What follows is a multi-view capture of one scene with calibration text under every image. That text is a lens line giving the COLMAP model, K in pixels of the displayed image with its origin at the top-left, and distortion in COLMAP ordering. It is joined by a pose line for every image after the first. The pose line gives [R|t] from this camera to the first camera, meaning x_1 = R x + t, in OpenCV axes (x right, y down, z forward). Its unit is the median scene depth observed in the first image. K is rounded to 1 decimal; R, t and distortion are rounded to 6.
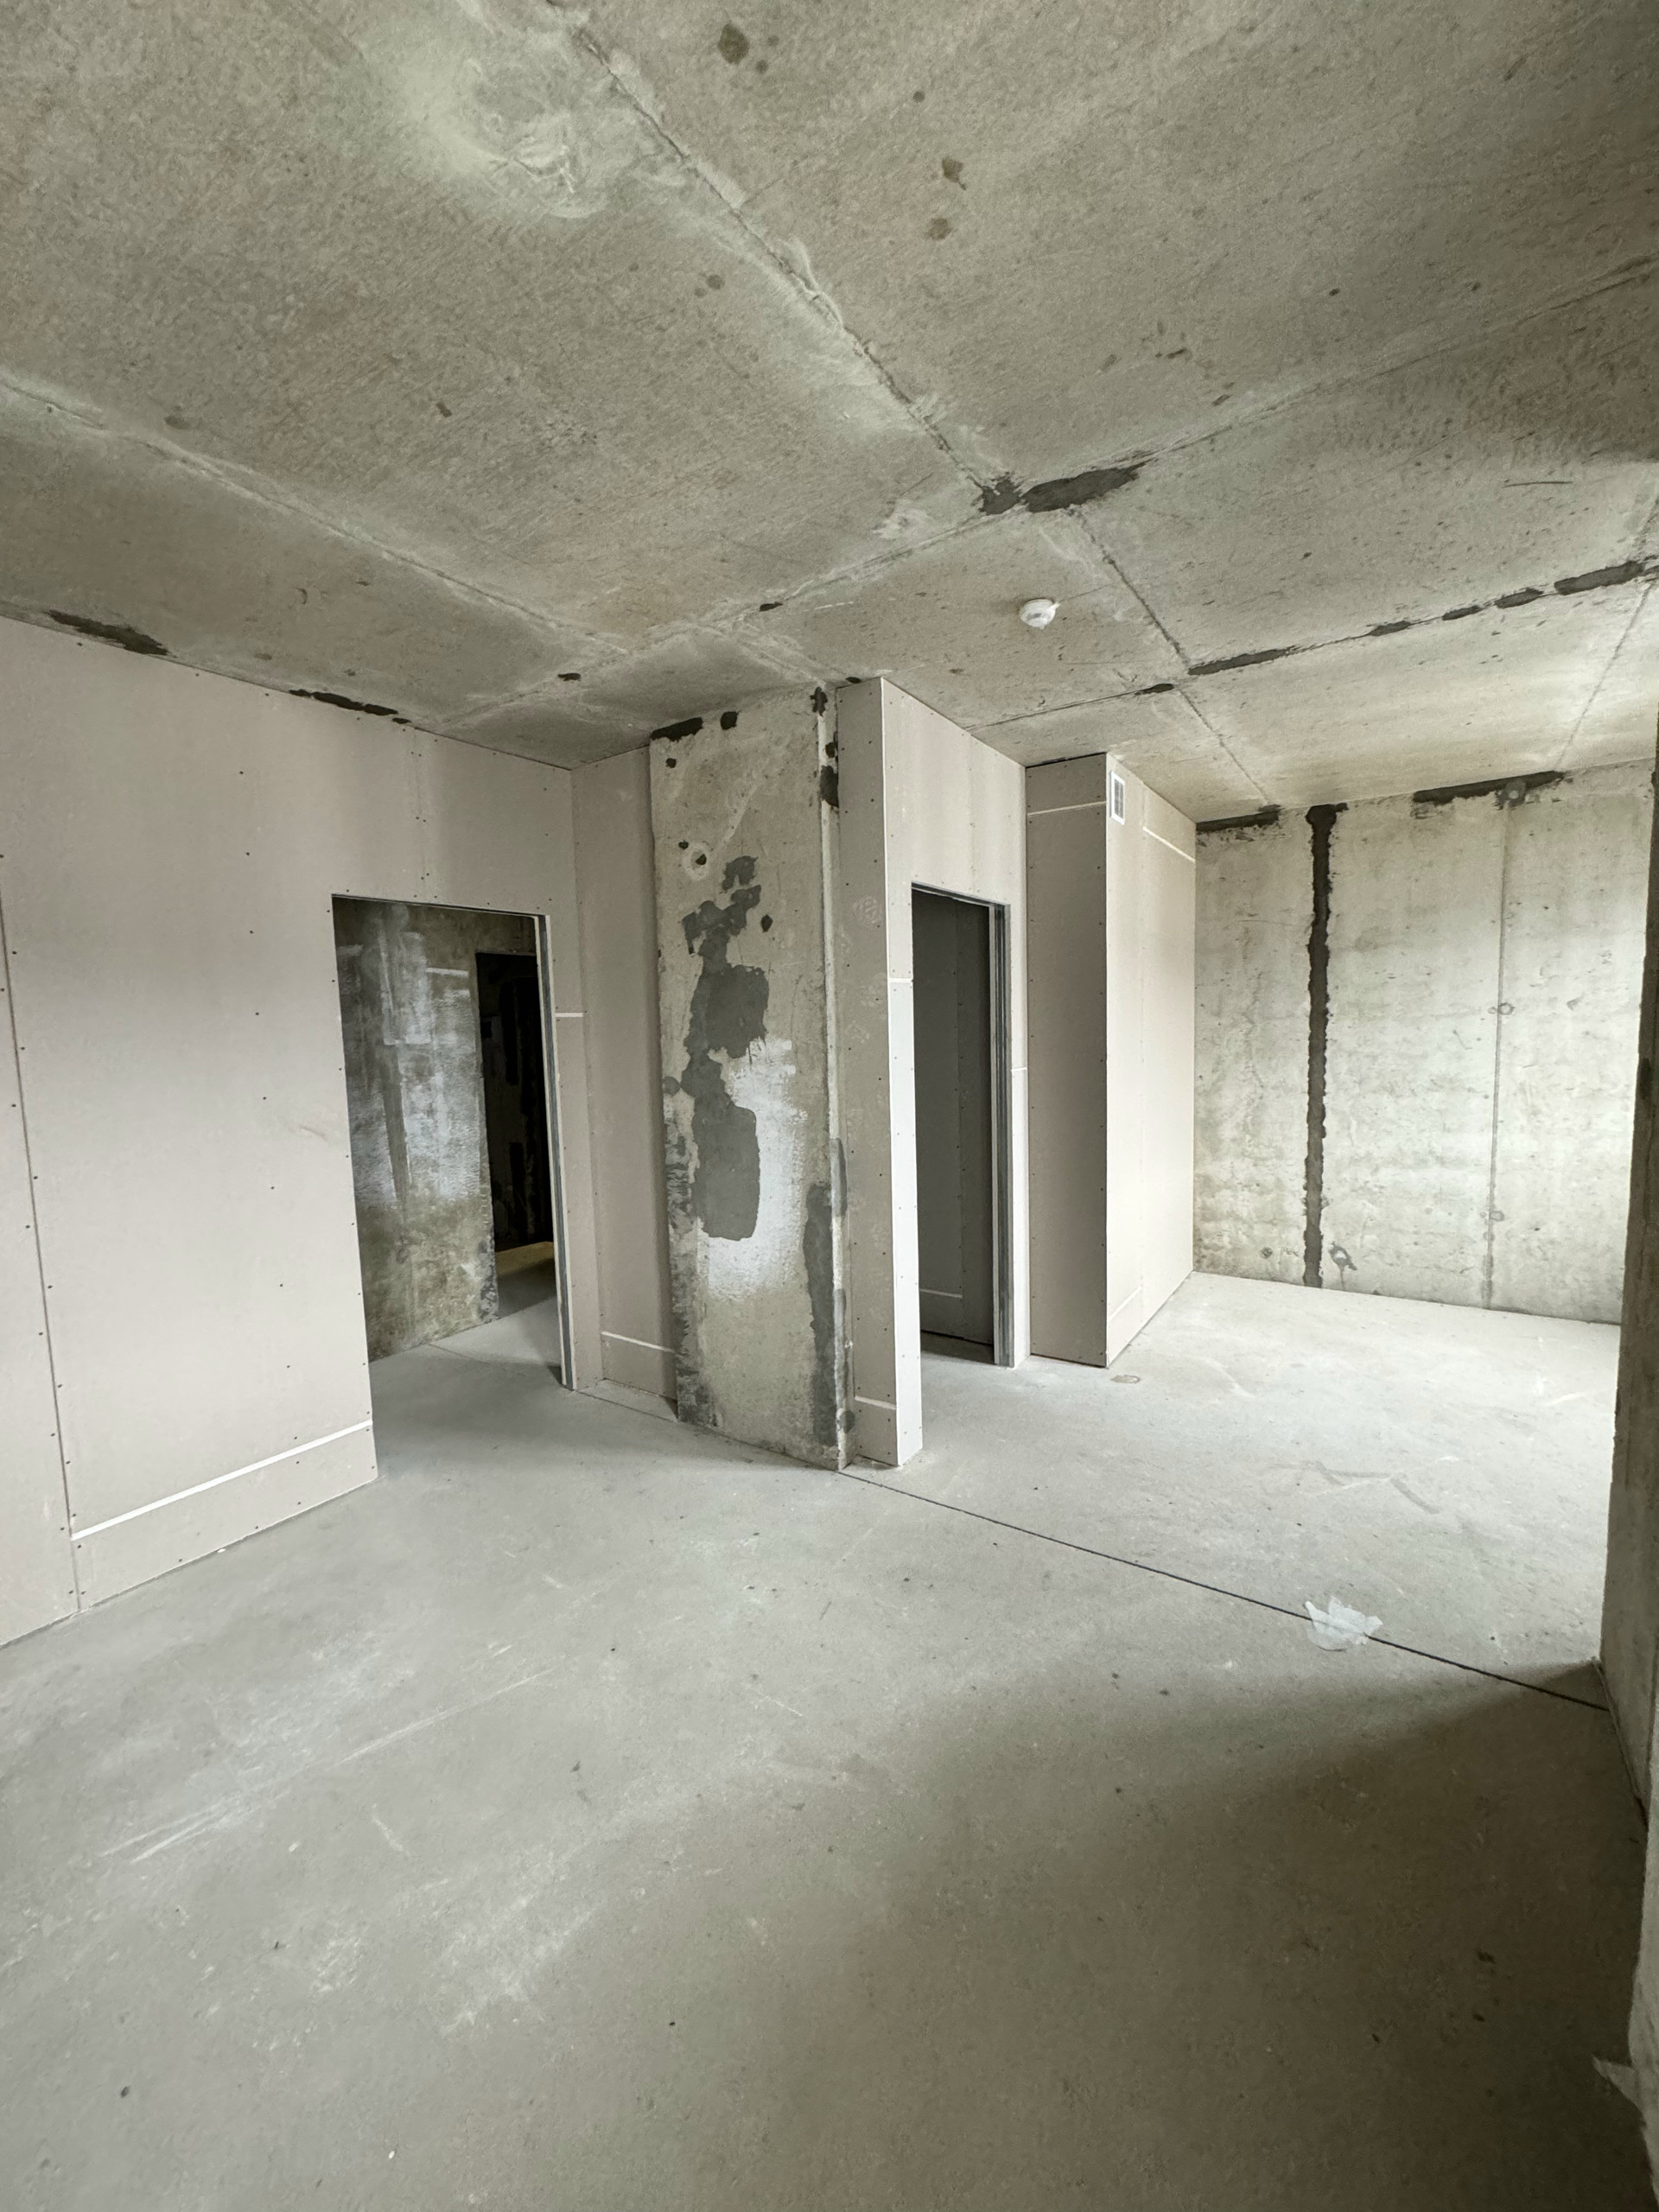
lens RADIAL K [[883.8, 0, 823.6], [0, 883.8, 1108.4], [0, 0, 1]] dist [0.001276, 0.000083]
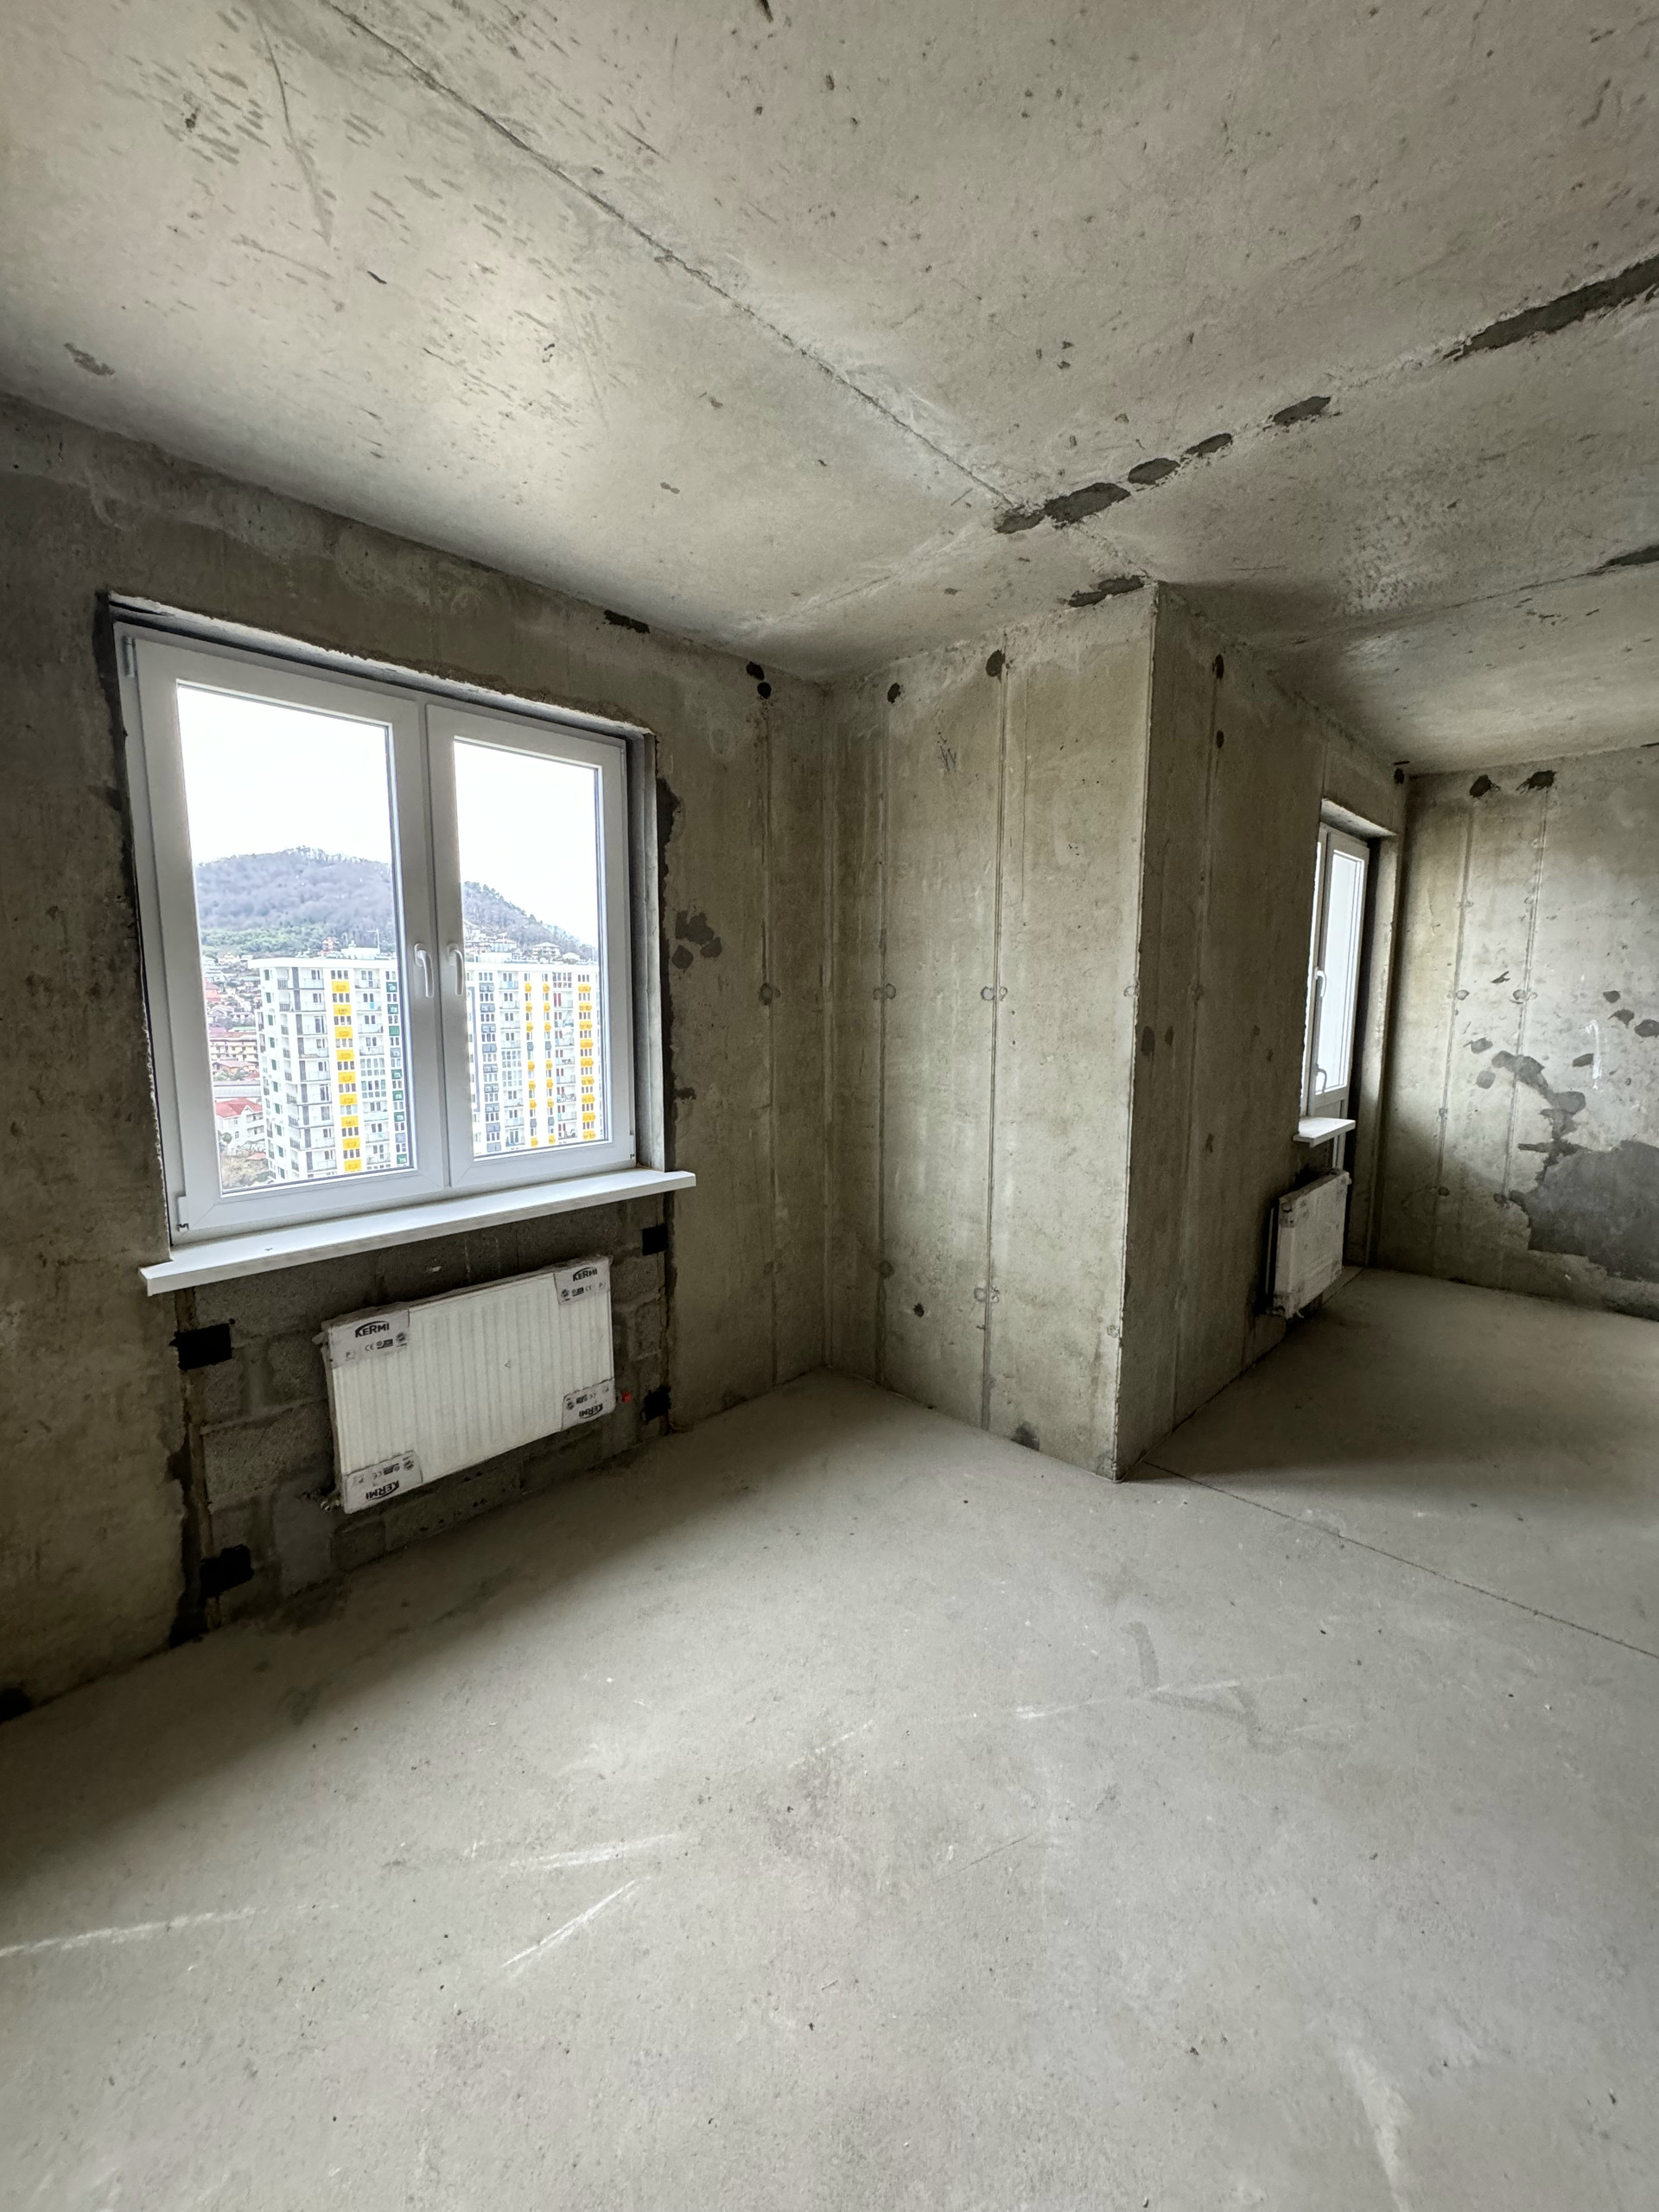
lens RADIAL K [[887.7, 0, 826.1], [0, 887.7, 1100.9], [0, 0, 1]] dist [-0.001747, -0.000334]
pose [[-0.986734, 0.002178, 0.162333, 0.815171], [0.036934, 0.976701, 0.211402, -0.172932], [-0.158091, 0.214593, -0.963824, 1.667155]]
